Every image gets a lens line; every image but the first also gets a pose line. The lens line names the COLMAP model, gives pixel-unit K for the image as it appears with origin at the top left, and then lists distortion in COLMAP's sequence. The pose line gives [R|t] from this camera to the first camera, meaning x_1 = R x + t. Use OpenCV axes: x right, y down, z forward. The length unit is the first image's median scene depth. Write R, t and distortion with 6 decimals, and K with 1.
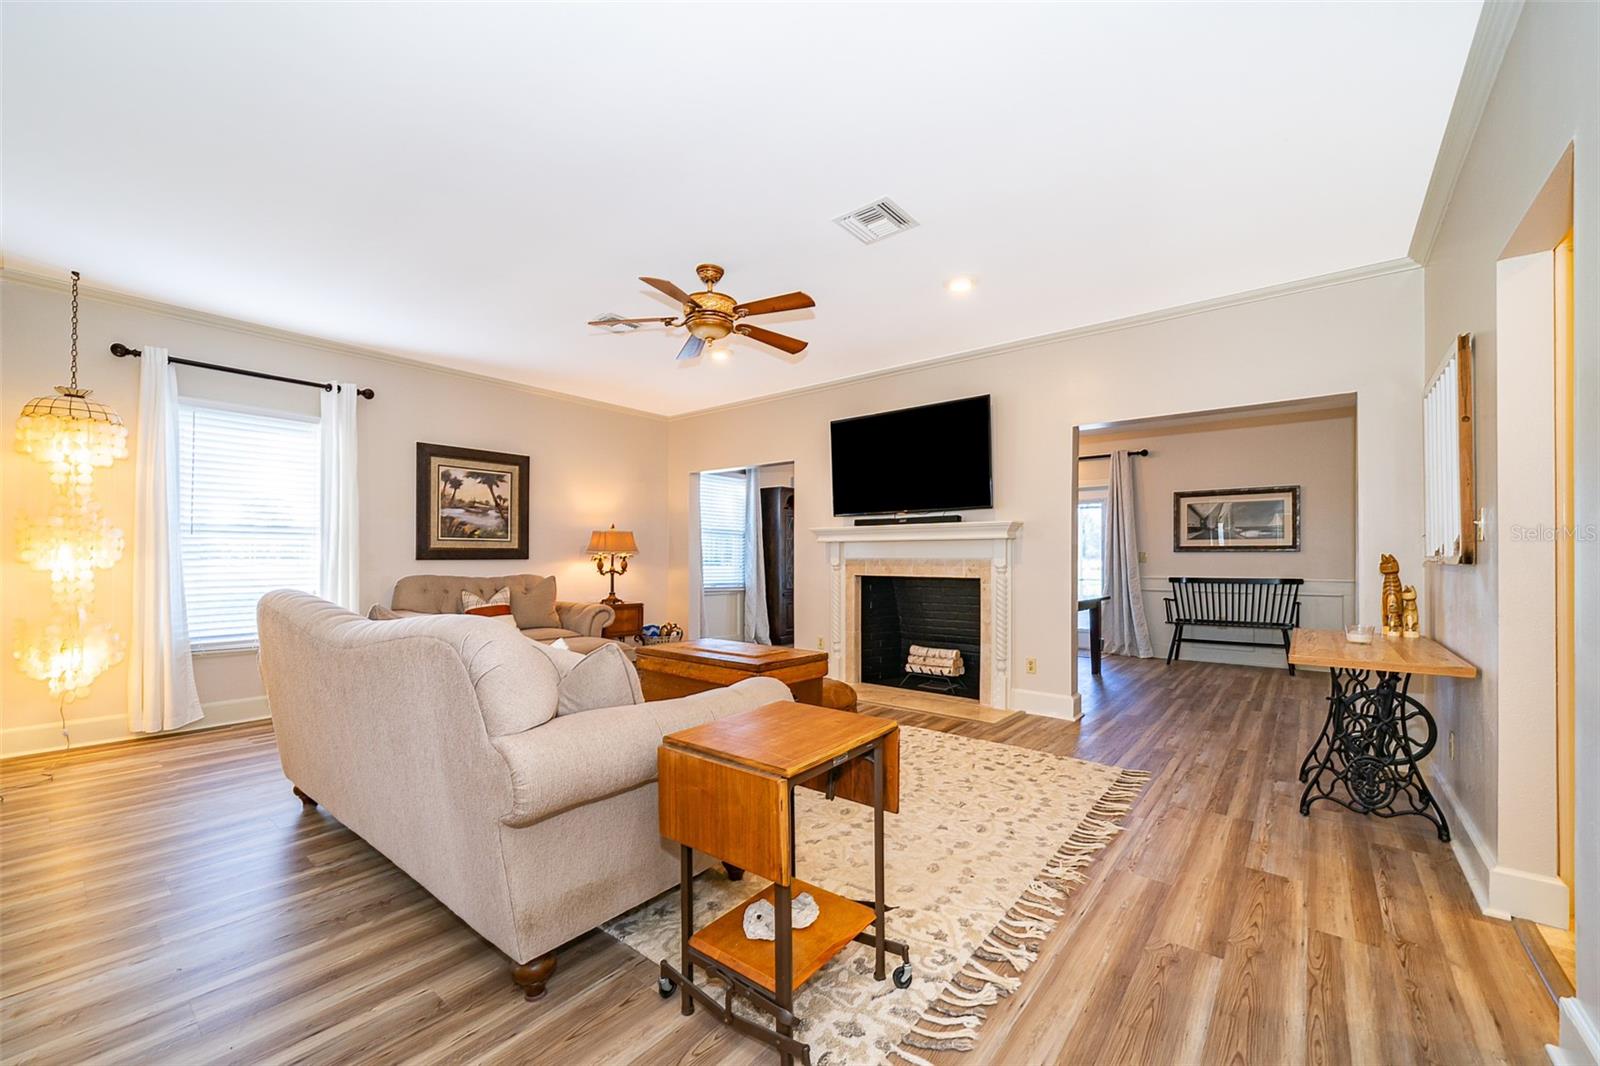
lens RADIAL K [[639.7, 0, 800.3], [0, 639.7, 554.2], [0, 0, 1]] dist [-0.004374, -0.000311]
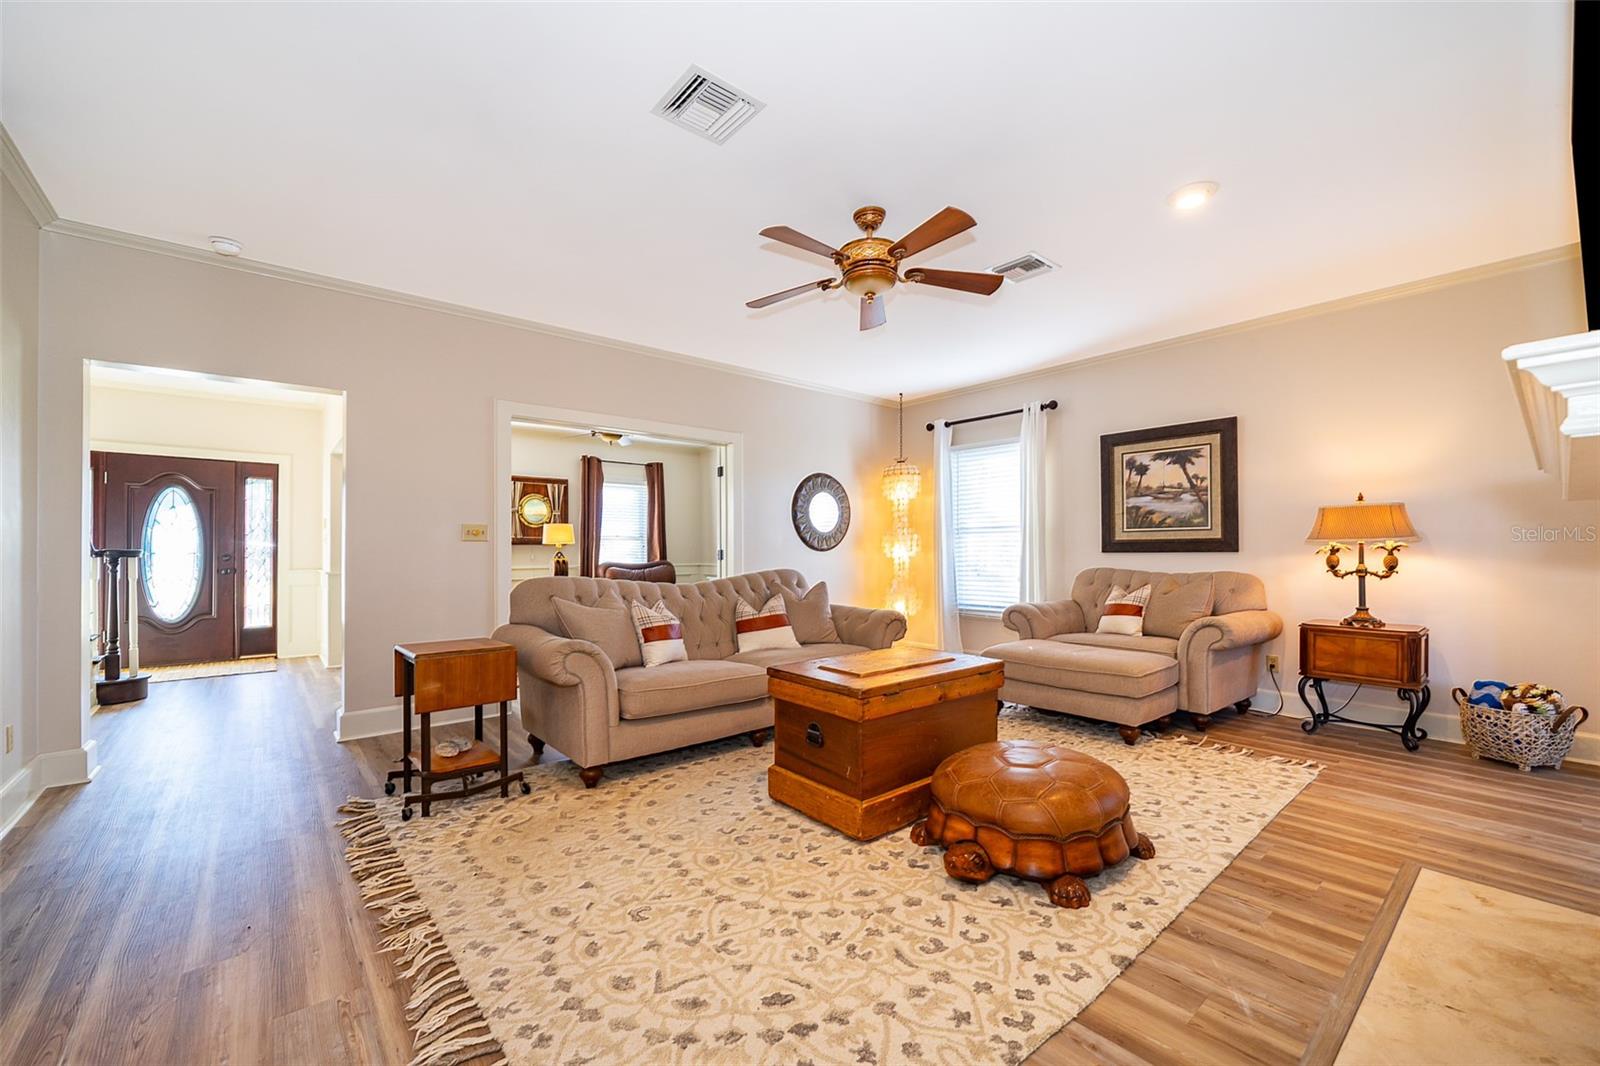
lens RADIAL K [[639.7, 0, 788.6], [0, 639.7, 546.2], [0, 0, 1]] dist [-0.004374, -0.000311]
pose [[-0.197045, -0.007789, -0.980364, 0.469944], [0.007869, 0.999924, -0.009526, 0.004799], [0.980363, -0.009591, -0.196969, 0.687399]]
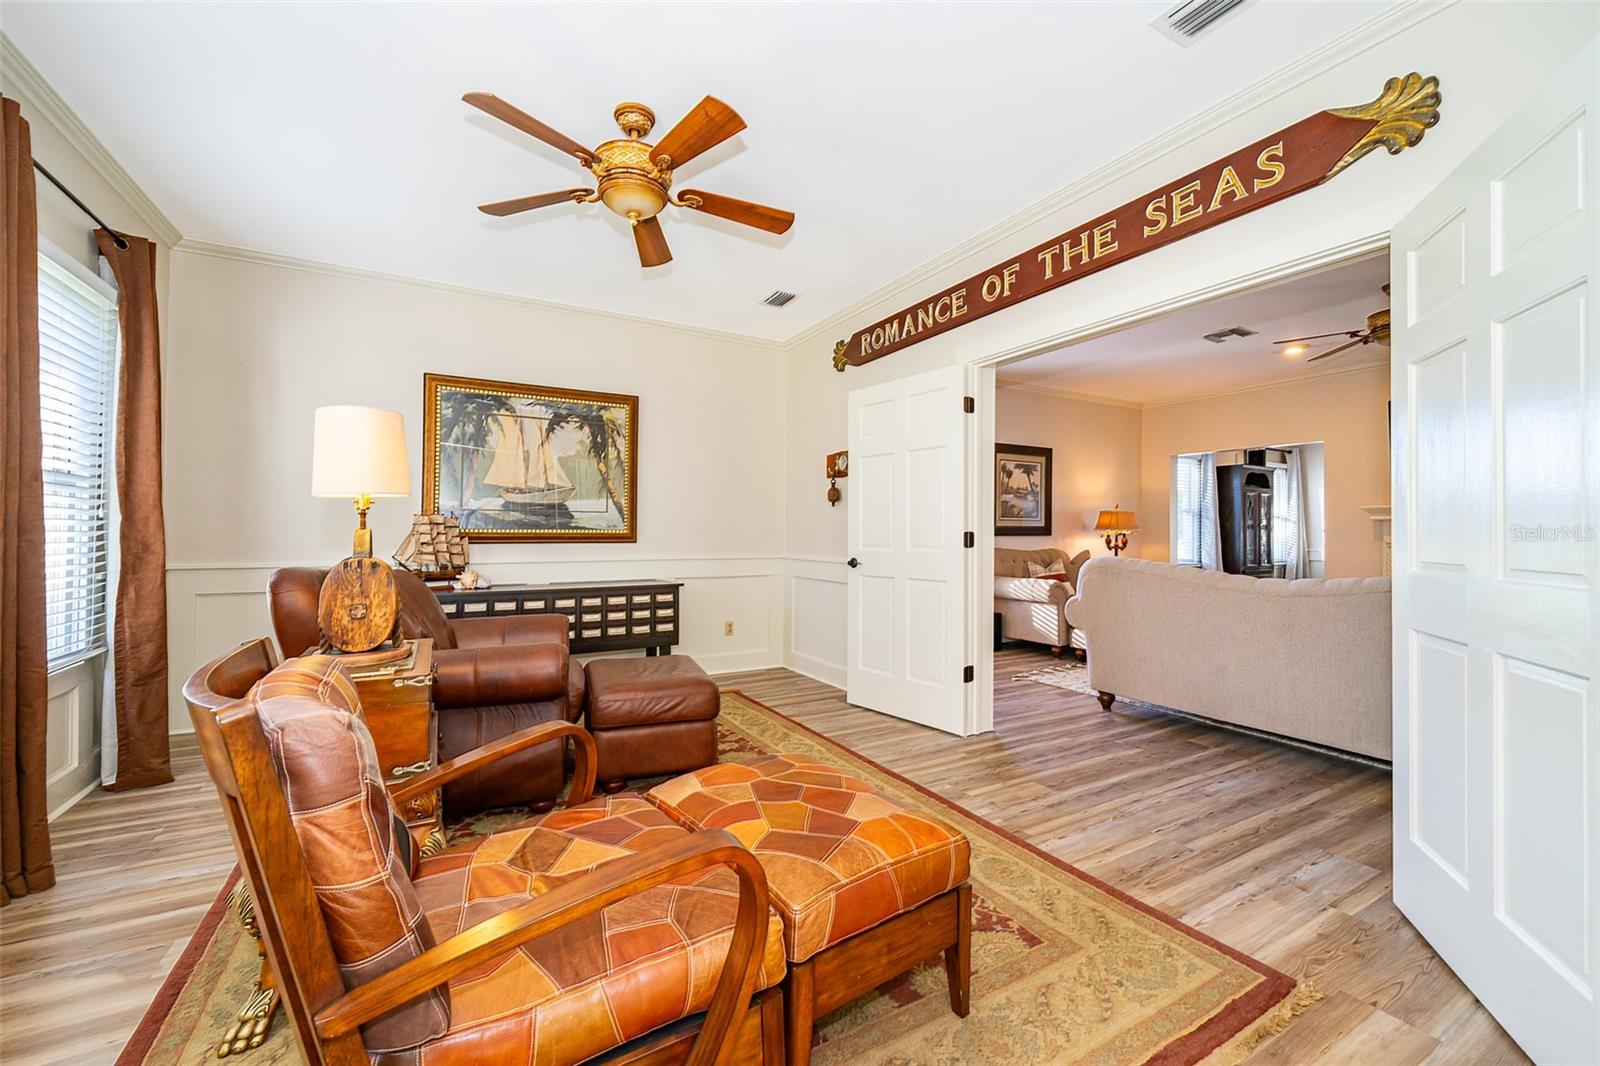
lens RADIAL K [[639.7, 0, 796.8], [0, 639.7, 530.3], [0, 0, 1]] dist [-0.004374, -0.000311]
pose [[0.929127, 0.001480, -0.369758, -0.468326], [-0.001655, 0.999999, -0.000157, -0.001013], [0.369757, 0.000758, 0.929128, -0.298182]]
